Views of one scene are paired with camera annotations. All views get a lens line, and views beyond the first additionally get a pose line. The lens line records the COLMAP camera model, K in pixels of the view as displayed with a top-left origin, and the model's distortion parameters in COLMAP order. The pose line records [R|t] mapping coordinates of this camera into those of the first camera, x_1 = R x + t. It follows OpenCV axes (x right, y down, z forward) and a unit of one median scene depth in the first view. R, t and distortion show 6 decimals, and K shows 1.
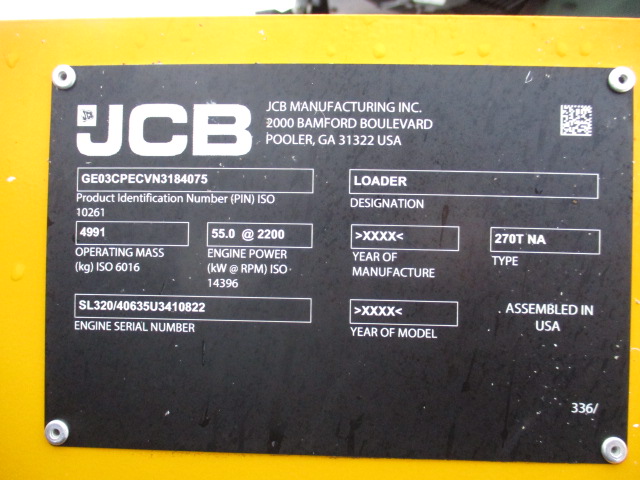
lens RADIAL K [[530.0, 0, 320.0], [0, 530.0, 240.0], [0, 0, 1]] dist [-0.041245, -0.003626]
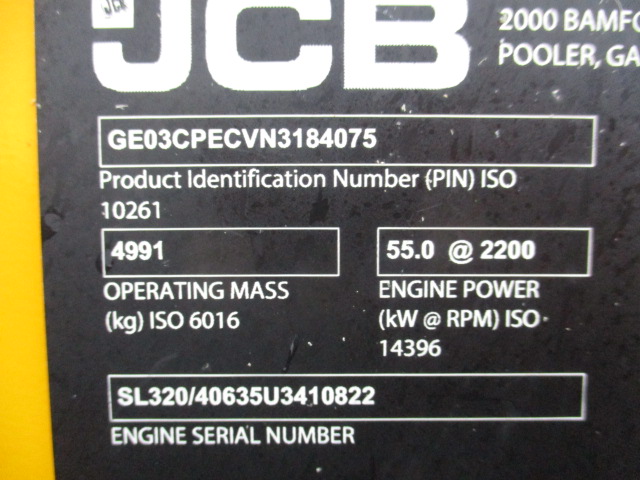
lens RADIAL K [[530.0, 0, 320.0], [0, 530.0, 240.0], [0, 0, 1]] dist [-0.041245, -0.003626]
pose [[0.998773, -0.020488, 0.045092, -0.288631], [0.015941, 0.994962, 0.098981, -0.071472], [-0.046893, -0.098141, 0.994067, 0.512744]]
